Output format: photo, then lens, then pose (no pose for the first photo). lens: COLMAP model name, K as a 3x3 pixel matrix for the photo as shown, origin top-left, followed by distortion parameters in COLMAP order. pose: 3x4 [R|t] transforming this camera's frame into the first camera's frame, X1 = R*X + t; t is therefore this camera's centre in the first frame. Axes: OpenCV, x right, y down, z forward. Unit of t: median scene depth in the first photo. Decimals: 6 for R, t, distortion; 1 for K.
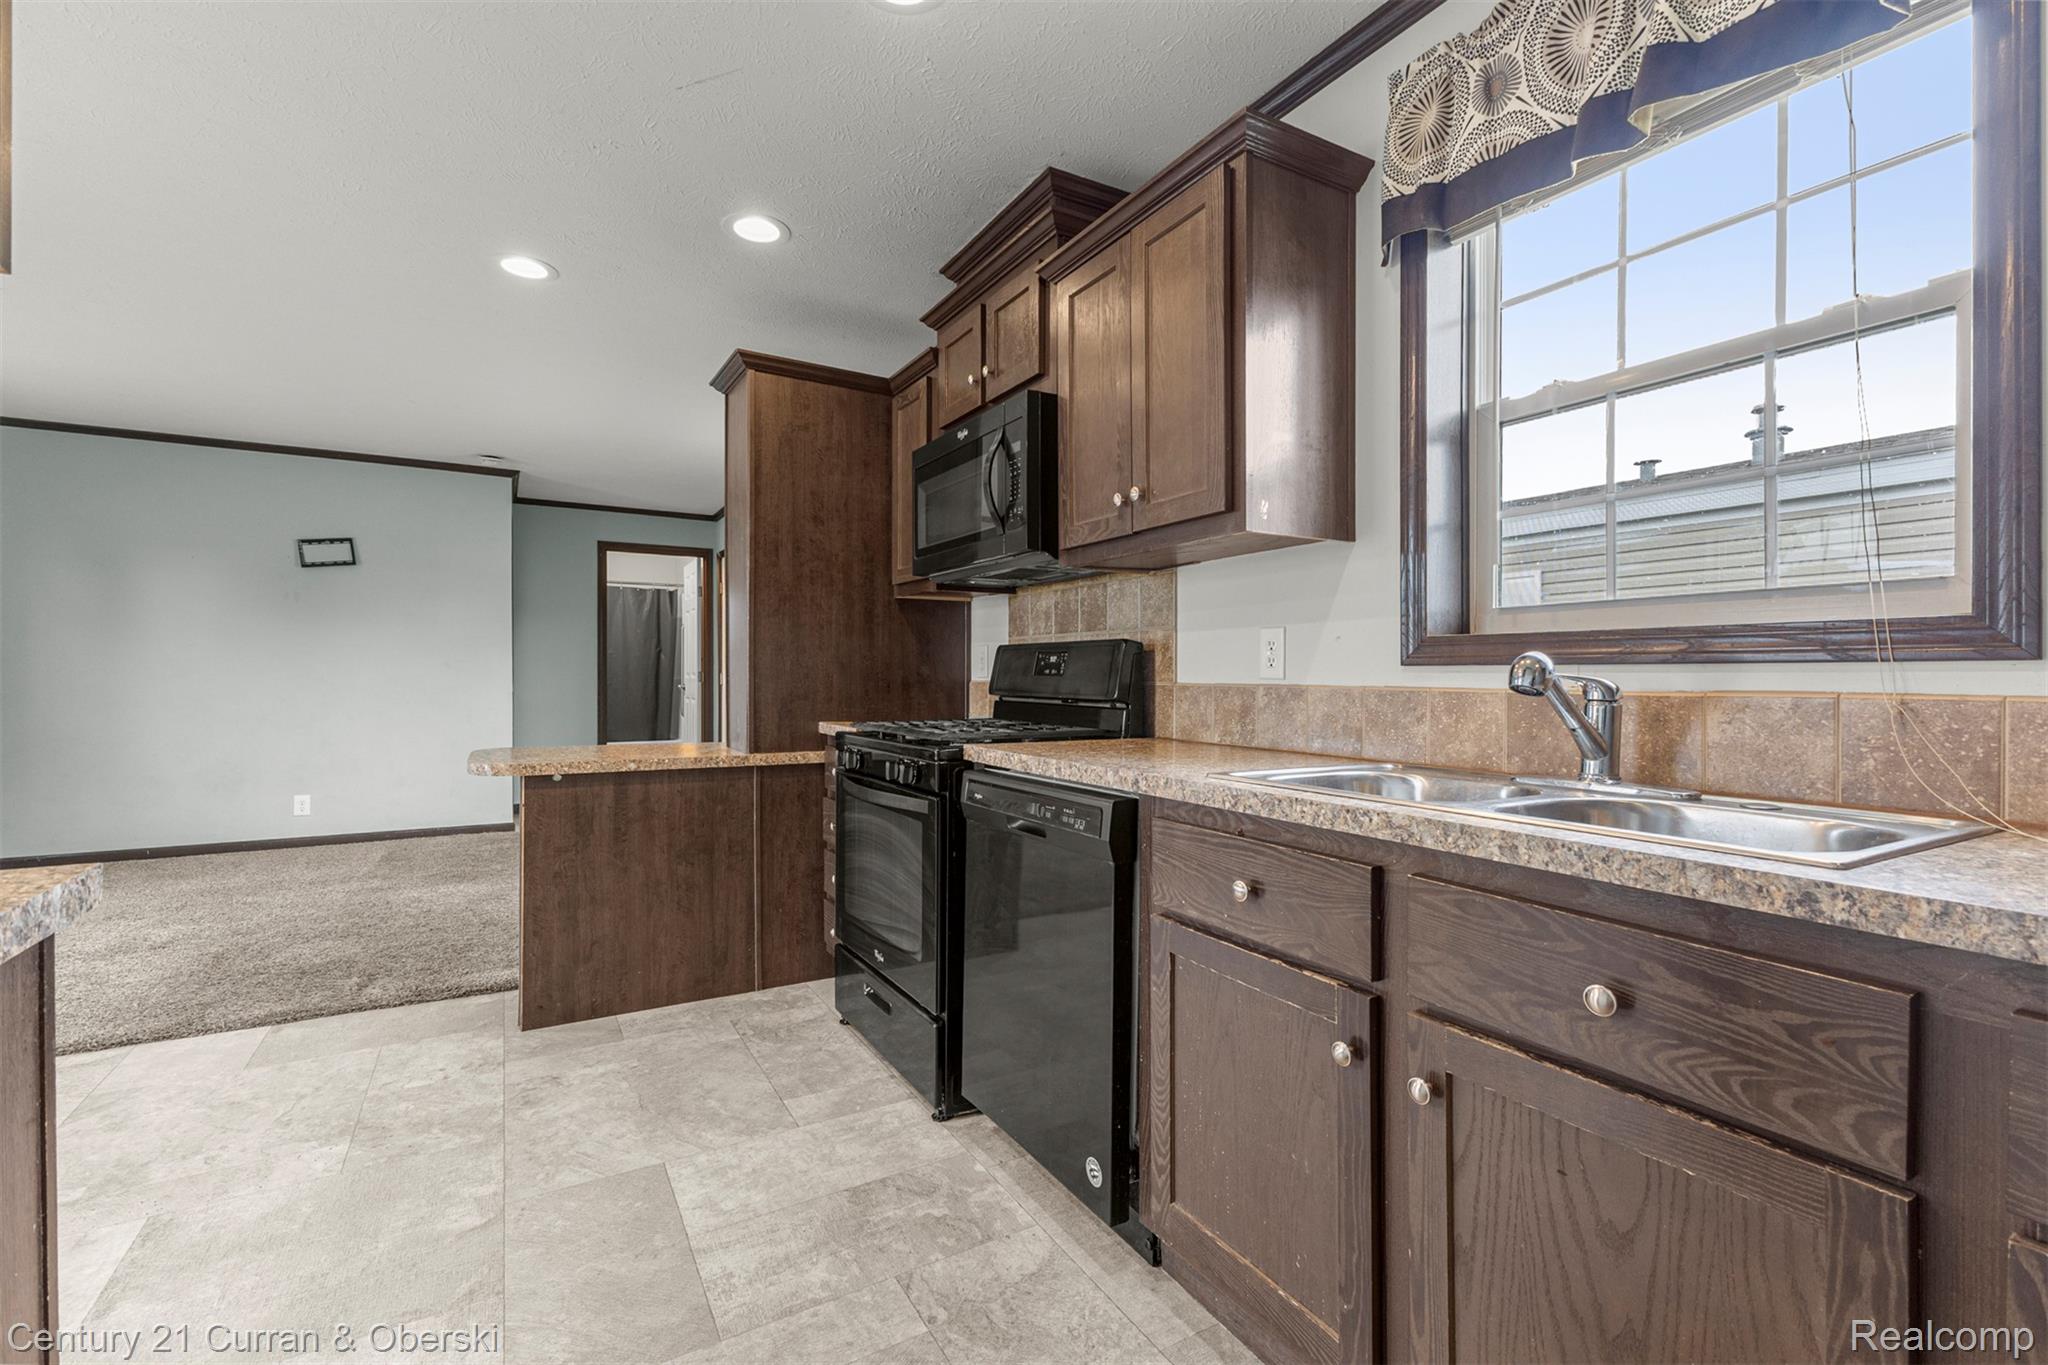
lens RADIAL K [[889.5, 0, 1024.0], [0, 889.5, 682.5], [0, 0, 1]] dist [0.010789, 0.000094]
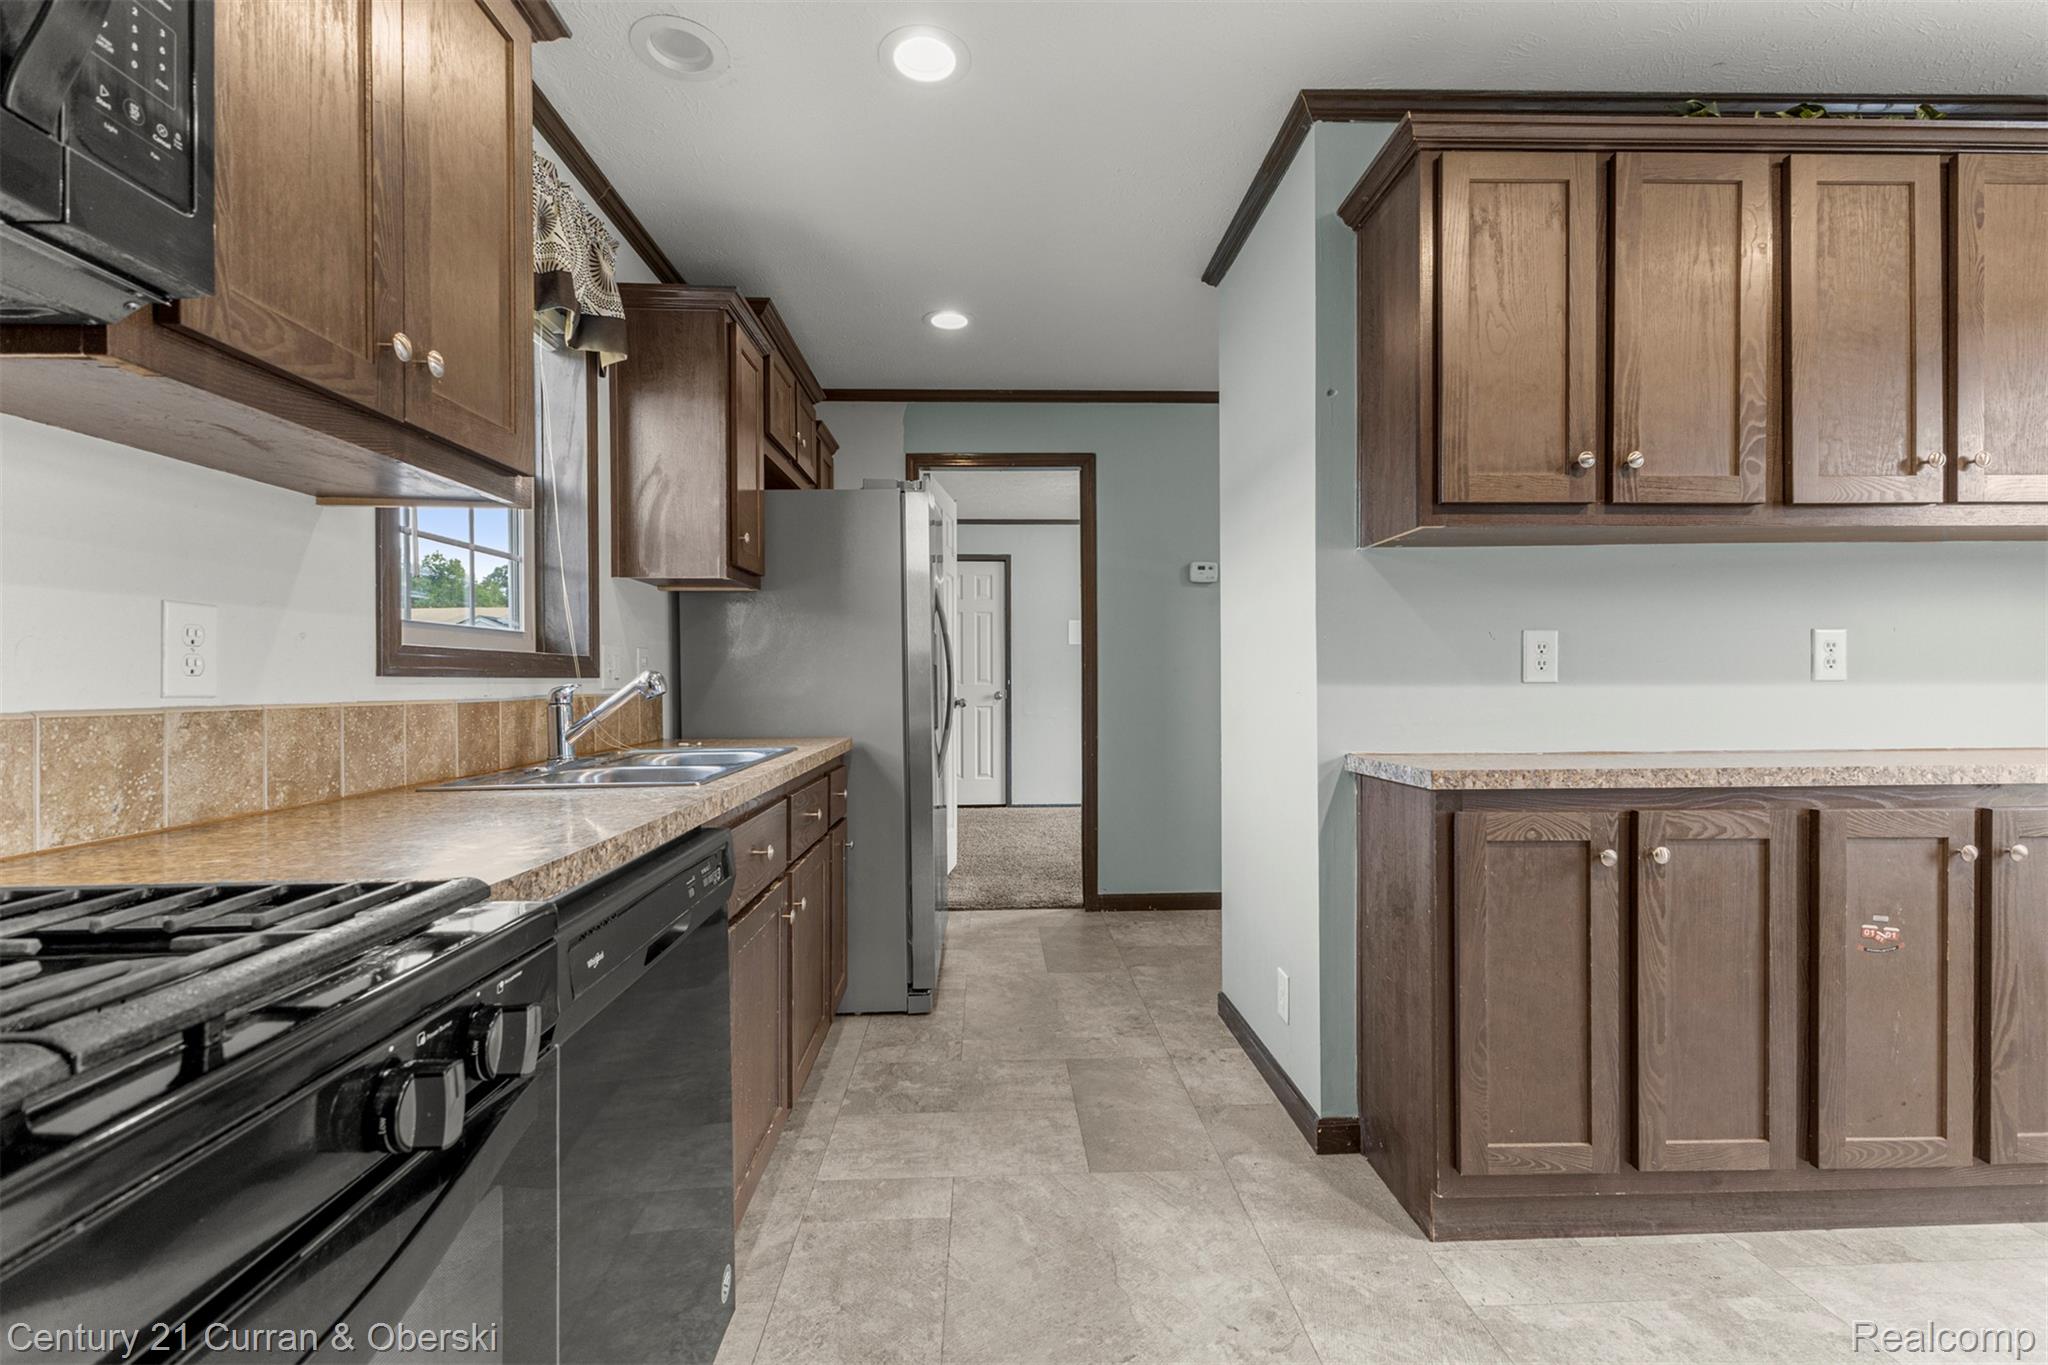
lens RADIAL K [[897.0, 0, 1020.7], [0, 897.0, 682.8], [0, 0, 1]] dist [0.009080, -0.000769]
pose [[-0.882016, 0.001481, 0.471218, -0.347401], [0.007328, 0.999917, 0.010575, -0.011744], [-0.471163, 0.012781, -0.881953, 0.992502]]
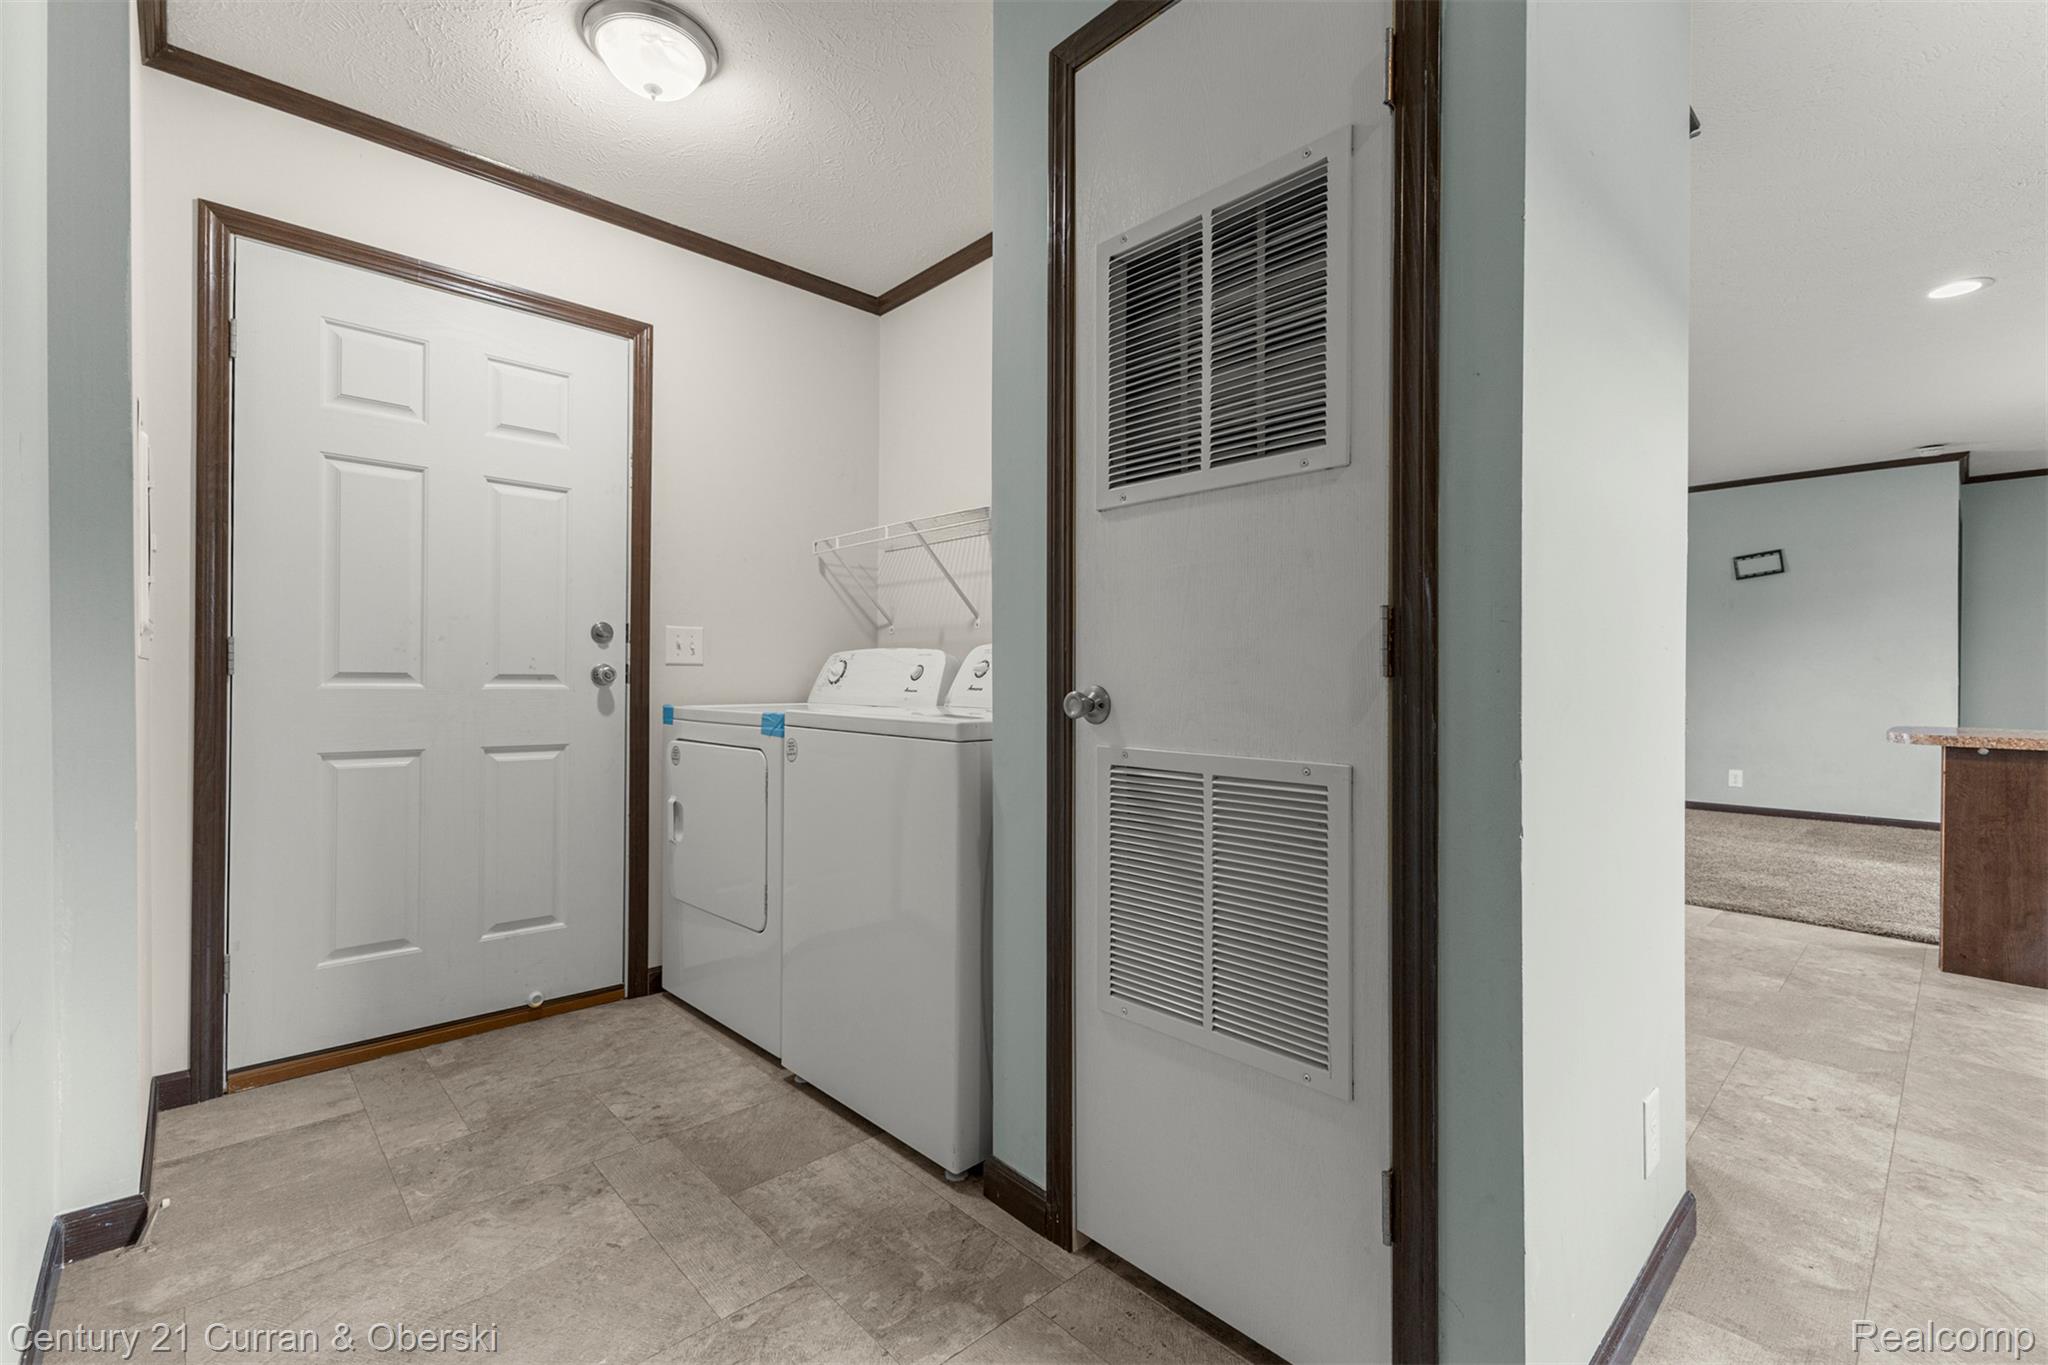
lens RADIAL K [[889.5, 0, 1024.0], [0, 889.5, 682.5], [0, 0, 1]] dist [0.010789, 0.000094]
pose [[0.227936, 0.001260, -0.973675, 0.291353], [-0.007595, 0.999971, -0.000484, 0.033149], [0.973647, 0.007506, 0.227939, -0.407191]]
